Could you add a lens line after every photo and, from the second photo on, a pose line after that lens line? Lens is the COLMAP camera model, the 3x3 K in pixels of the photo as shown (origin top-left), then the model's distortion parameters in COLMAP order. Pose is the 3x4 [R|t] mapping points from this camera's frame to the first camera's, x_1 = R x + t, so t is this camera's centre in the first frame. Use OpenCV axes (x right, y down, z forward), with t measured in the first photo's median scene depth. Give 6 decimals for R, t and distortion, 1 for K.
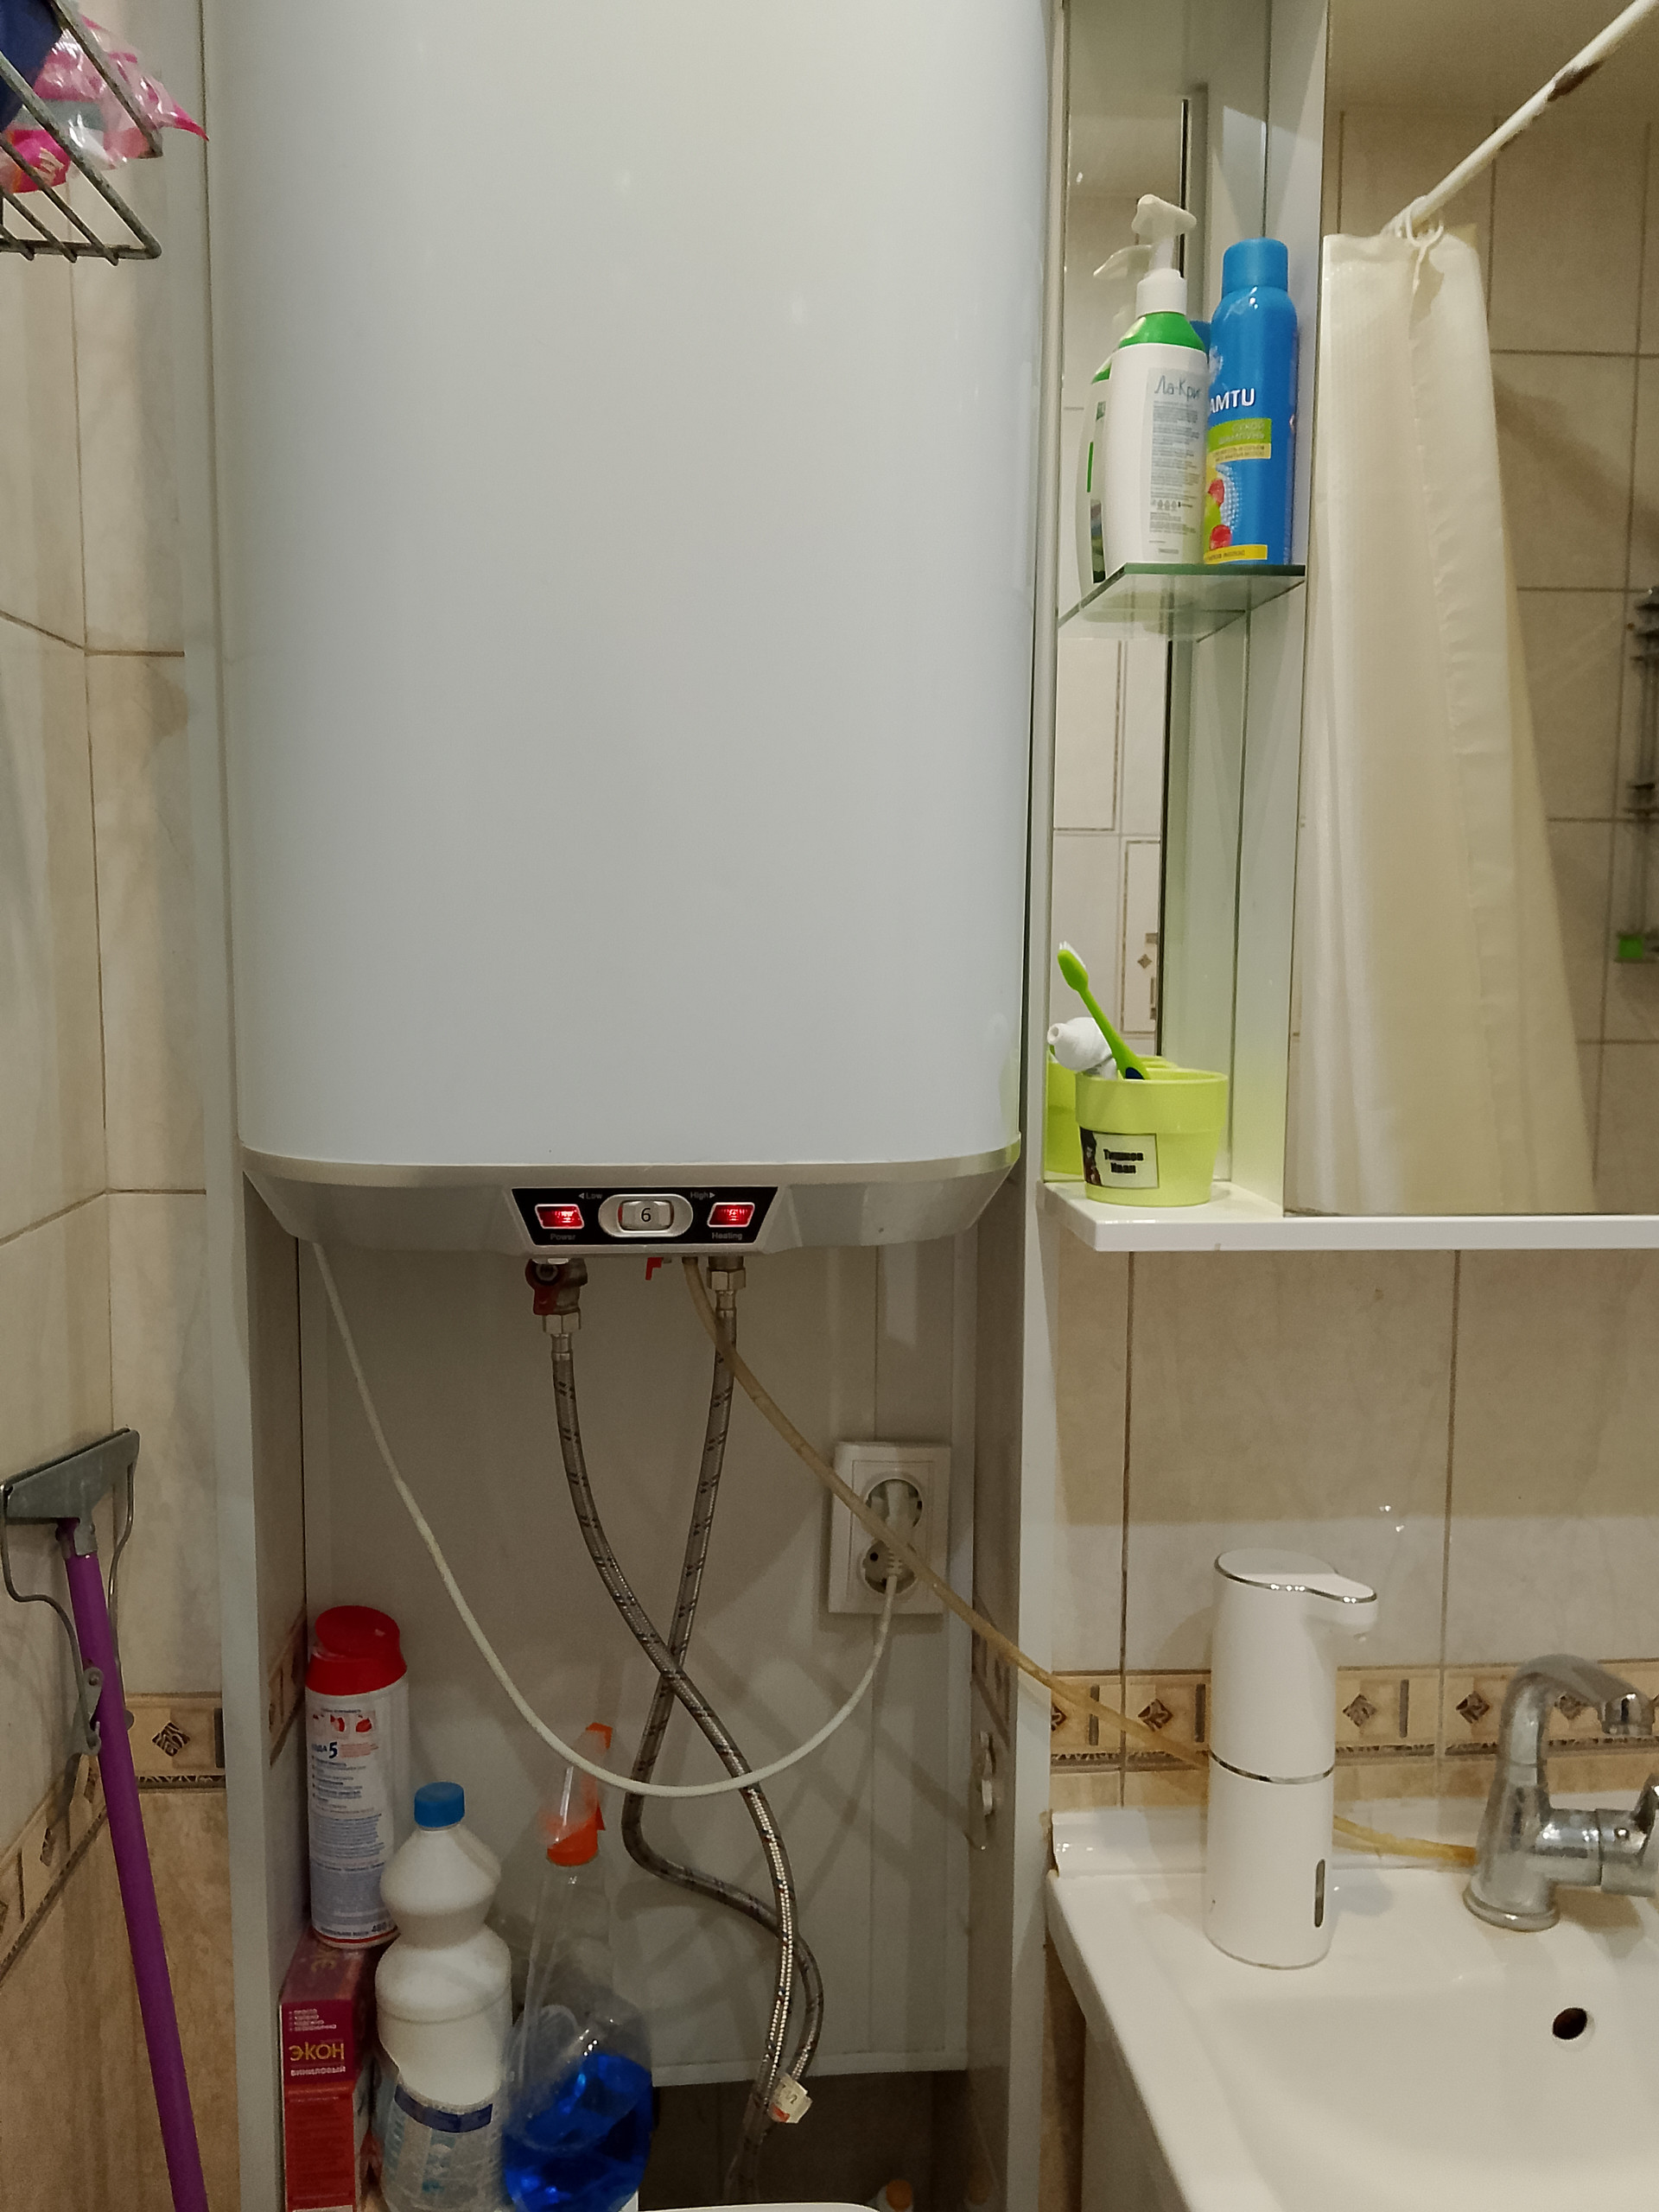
lens RADIAL K [[1670.7, 0, 829.5], [0, 1670.7, 1106.0], [0, 0, 1]] dist [0.073007, -0.115969]
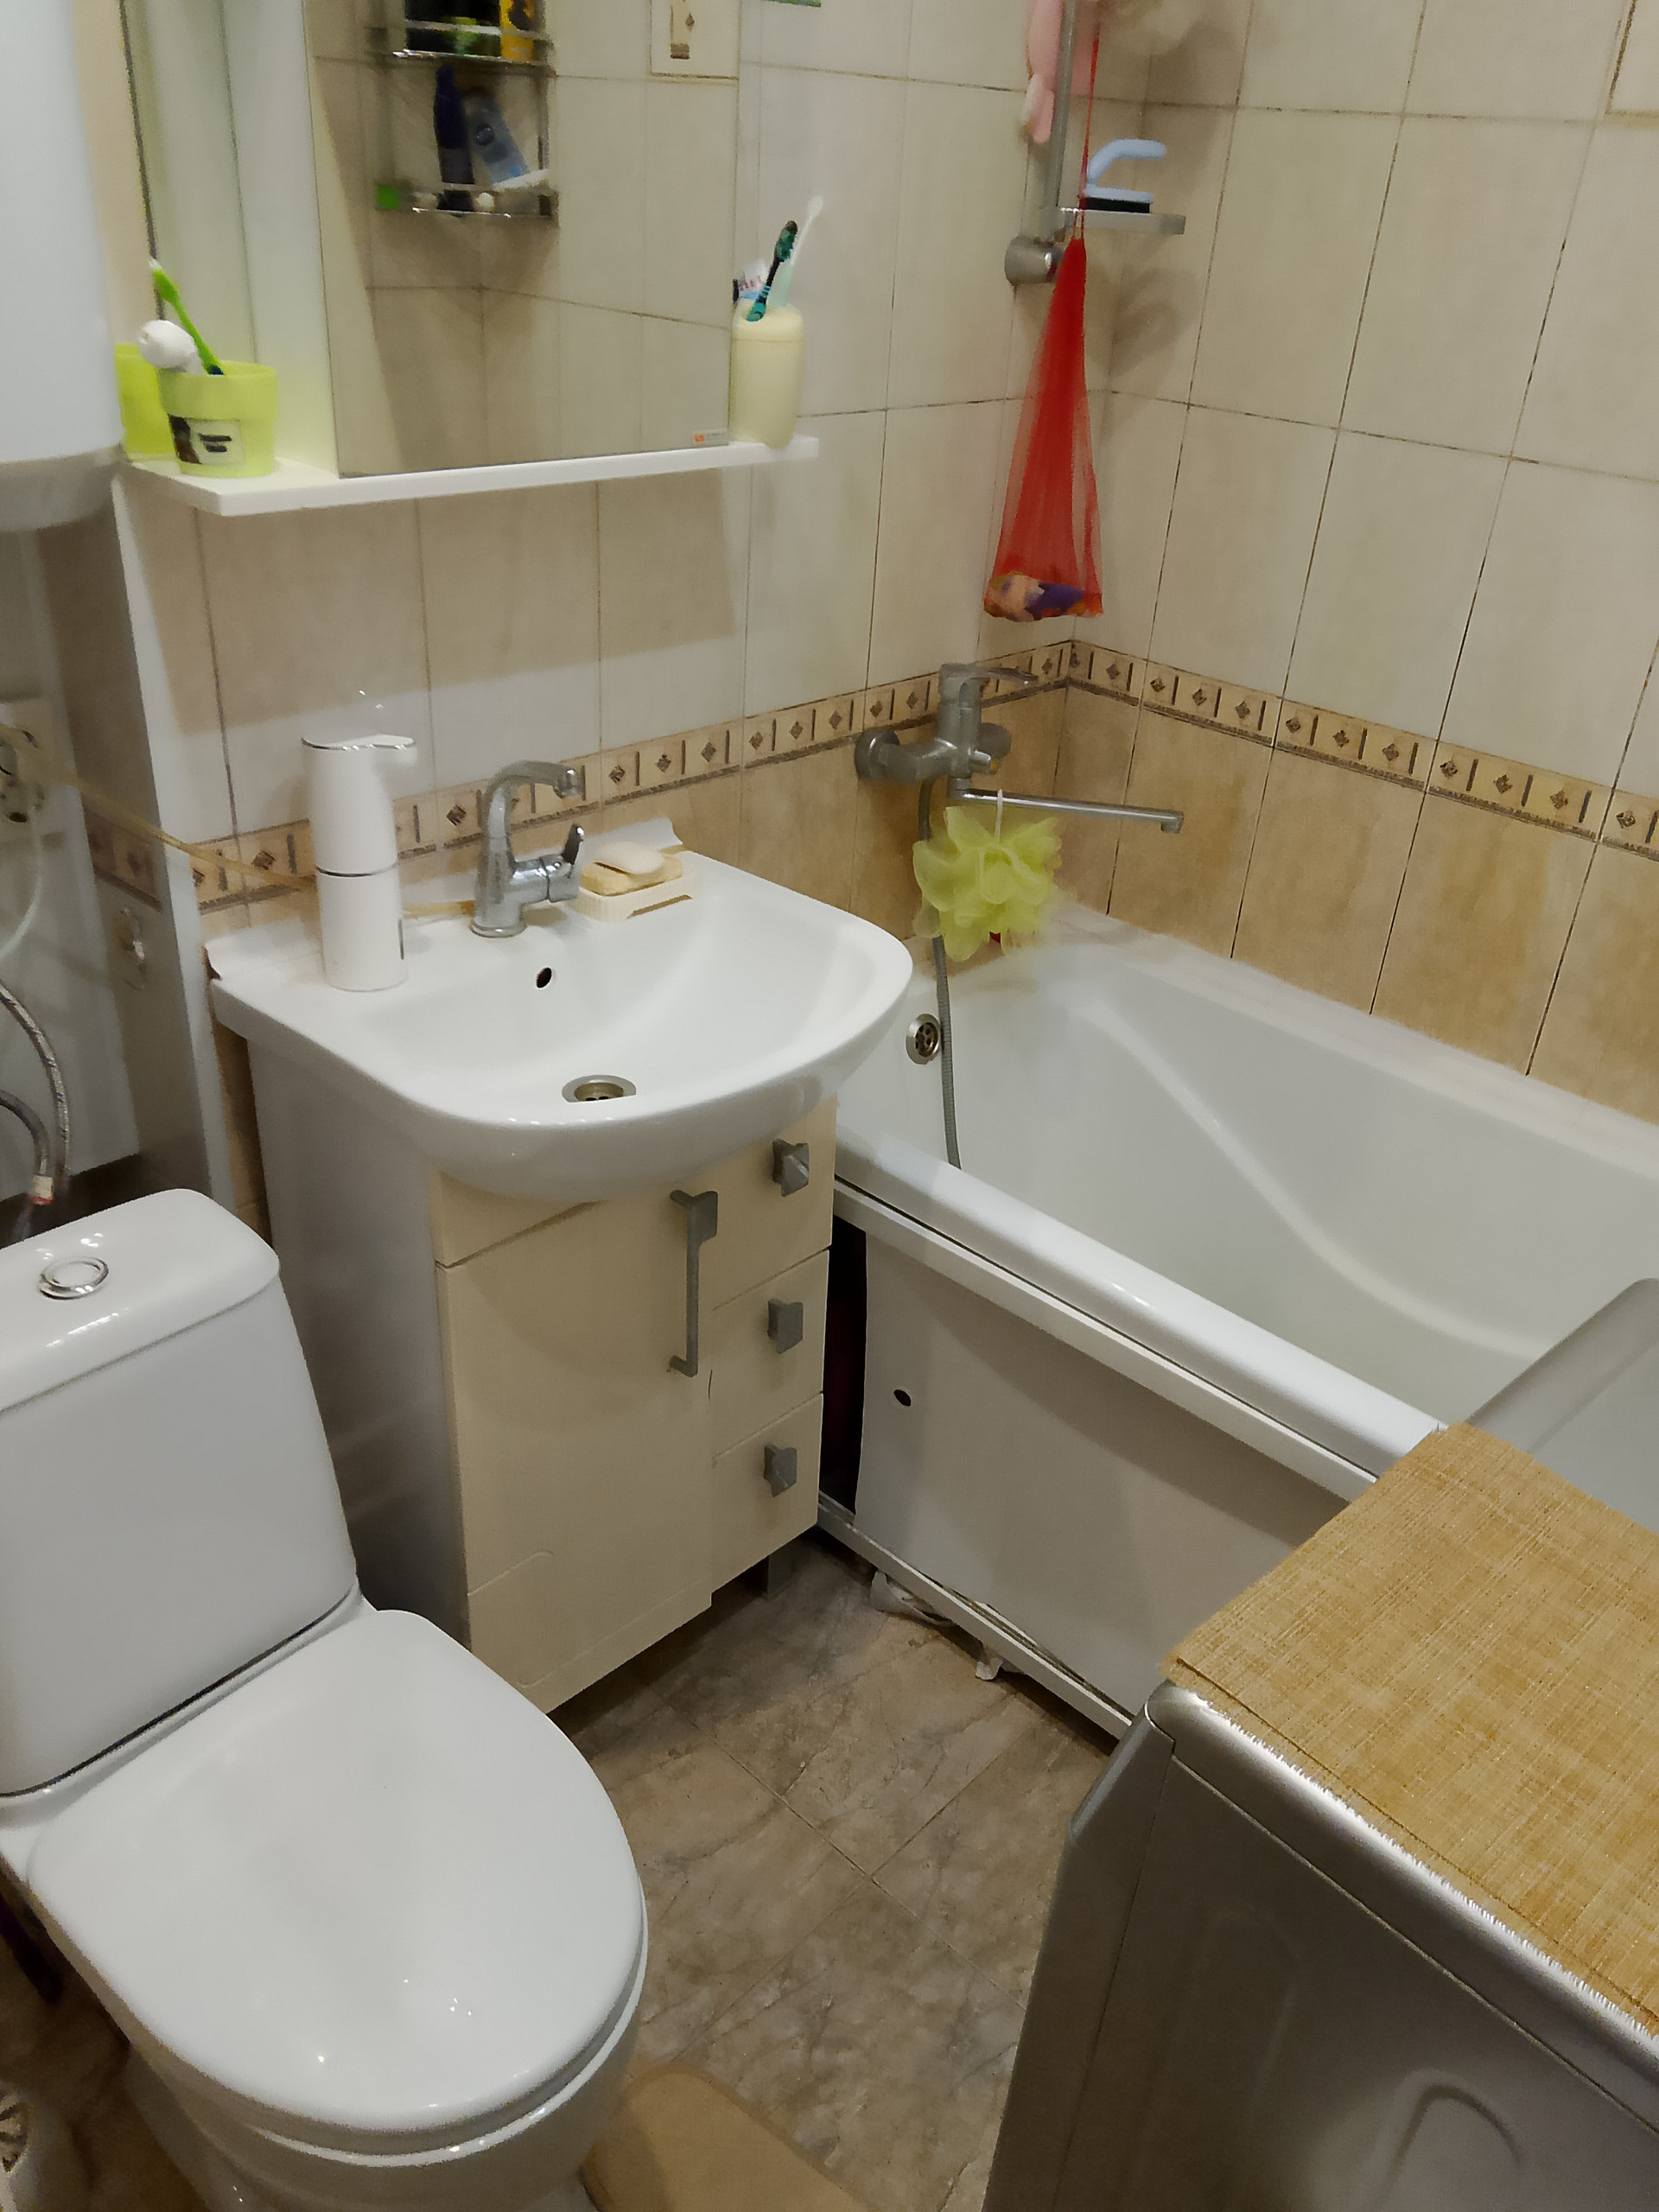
lens RADIAL K [[1702.0, 0, 816.5], [0, 1702.0, 1122.9], [0, 0, 1]] dist [0.086023, -0.108683]
pose [[0.746702, -0.294232, 0.596543, -0.396071], [0.014688, 0.903918, 0.427453, -0.051916], [-0.664997, -0.310418, 0.679279, -0.369160]]
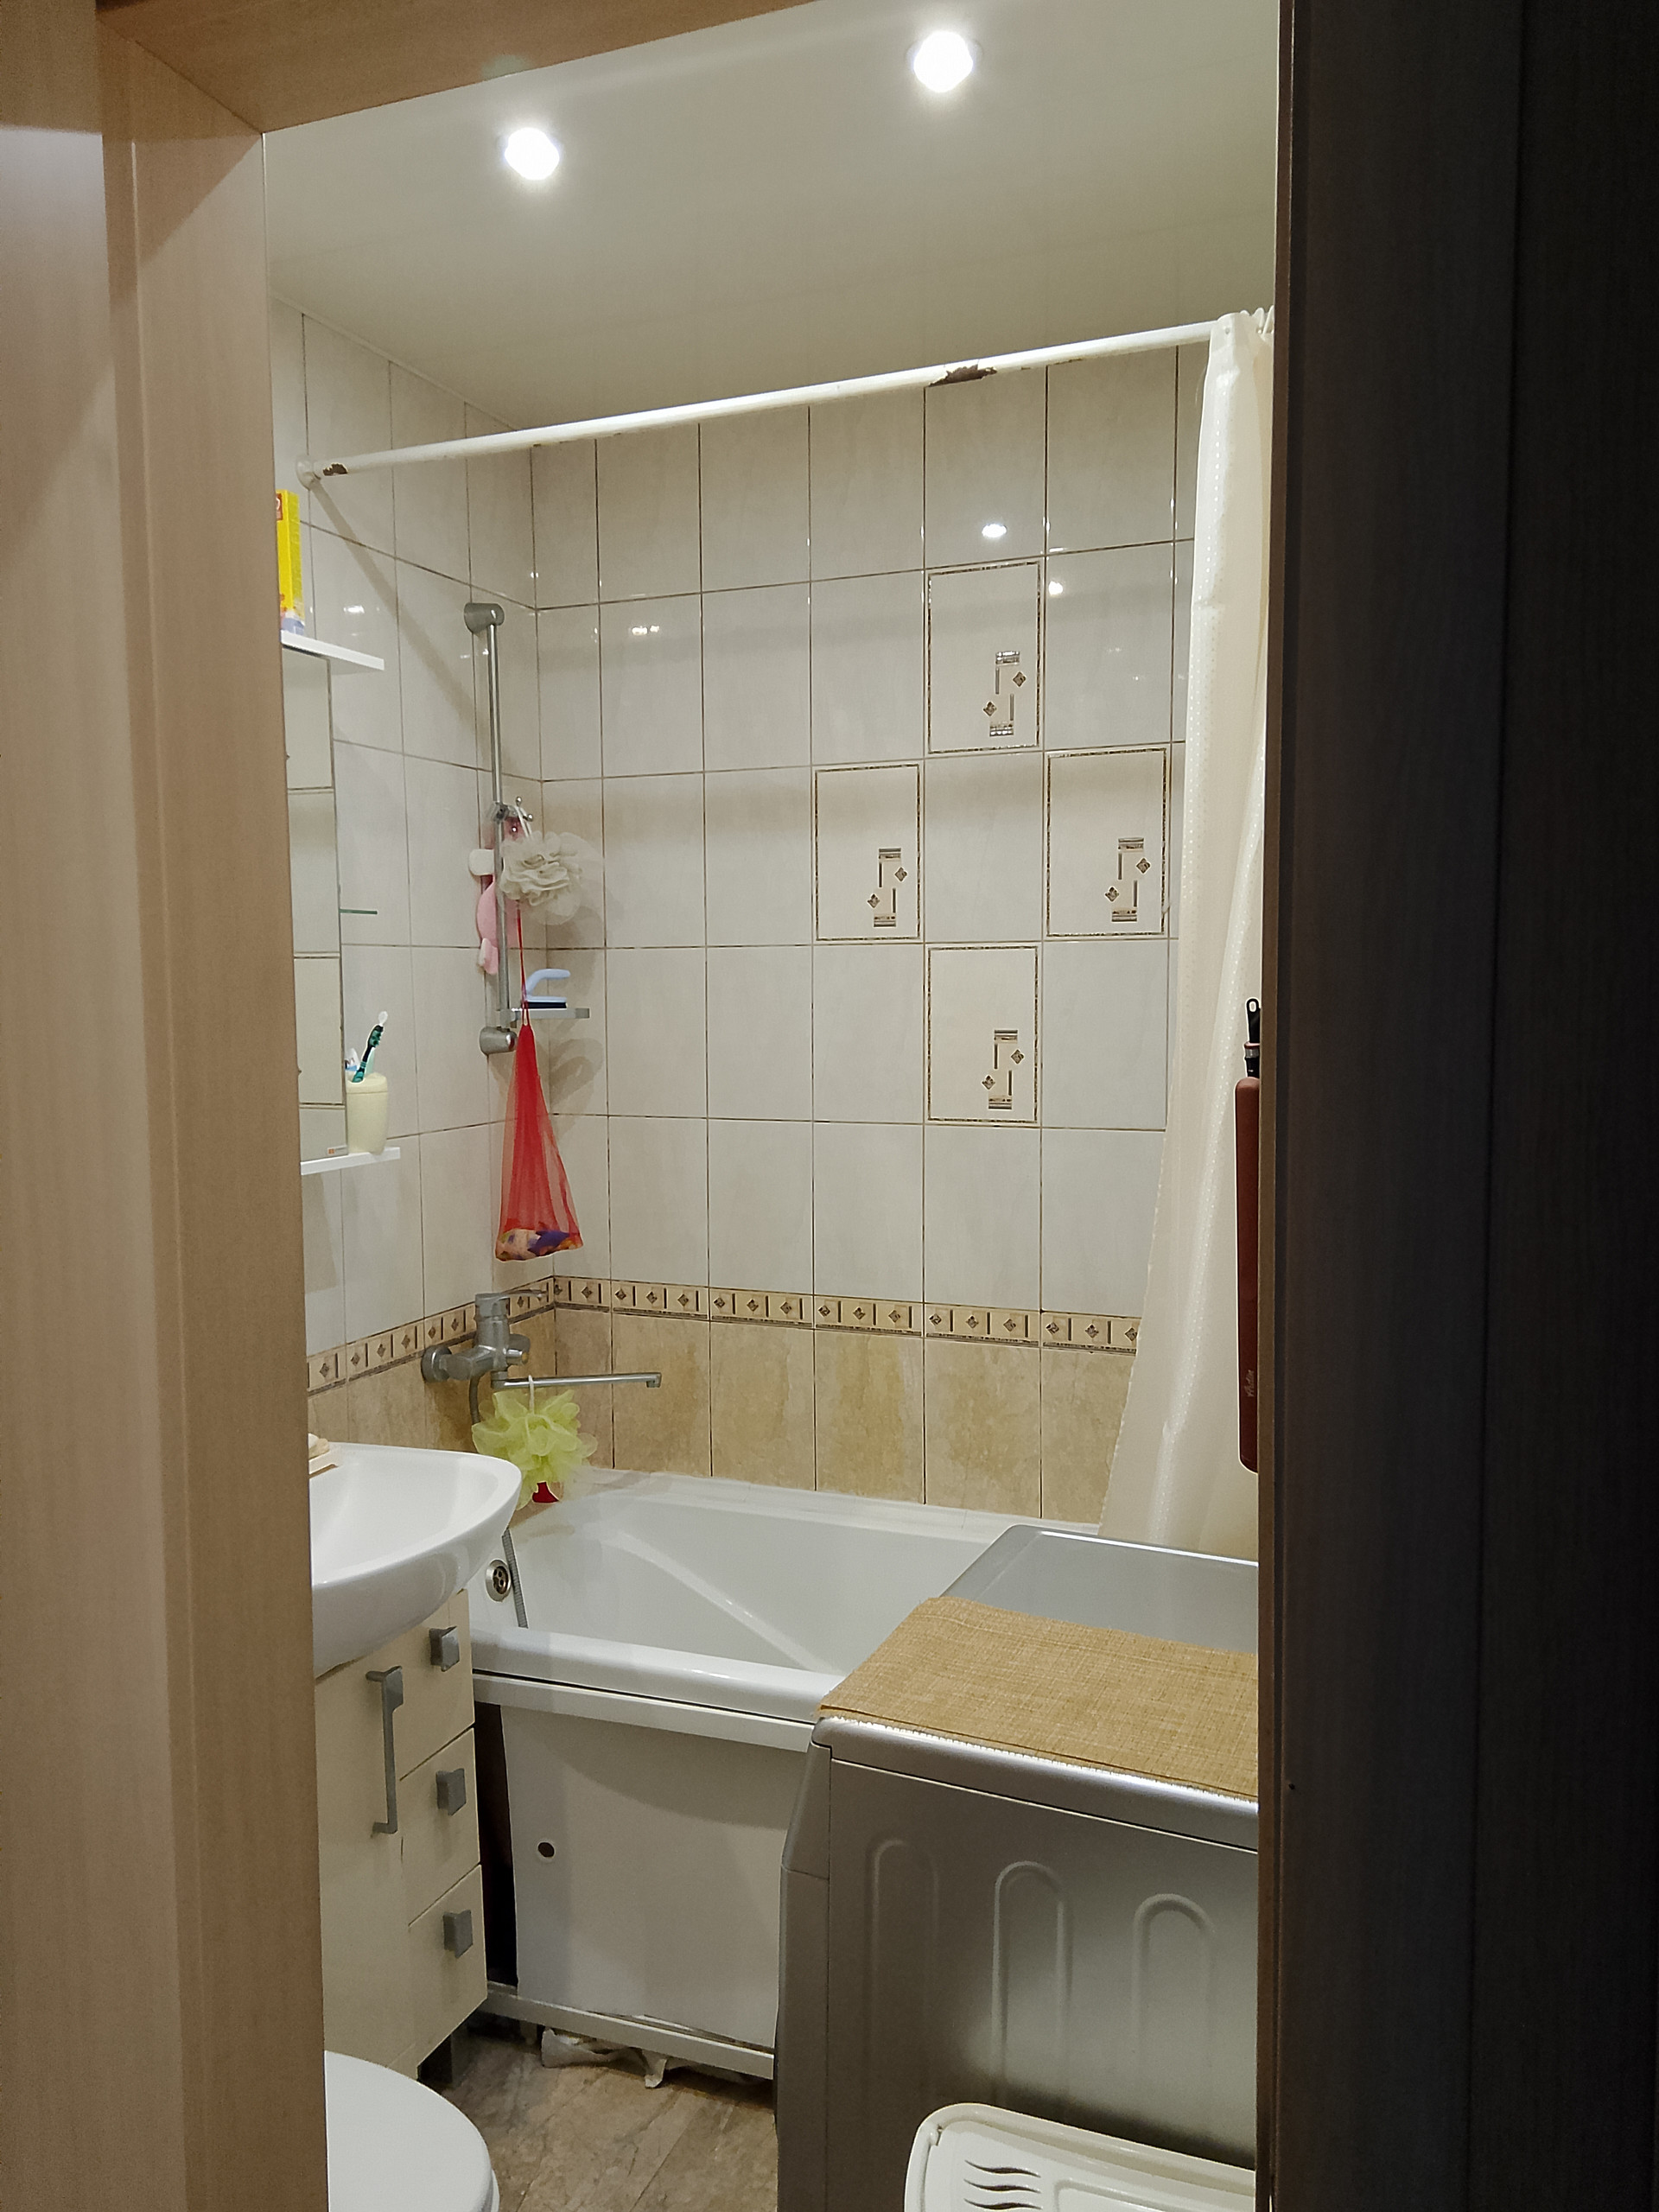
lens RADIAL K [[1702.0, 0, 816.5], [0, 1702.0, 1122.9], [0, 0, 1]] dist [0.086023, -0.108683]
pose [[0.441048, -0.084463, 0.893500, -1.194931], [0.106506, 0.993452, 0.041338, -0.014508], [-0.891141, 0.076931, 0.447156, -0.727507]]
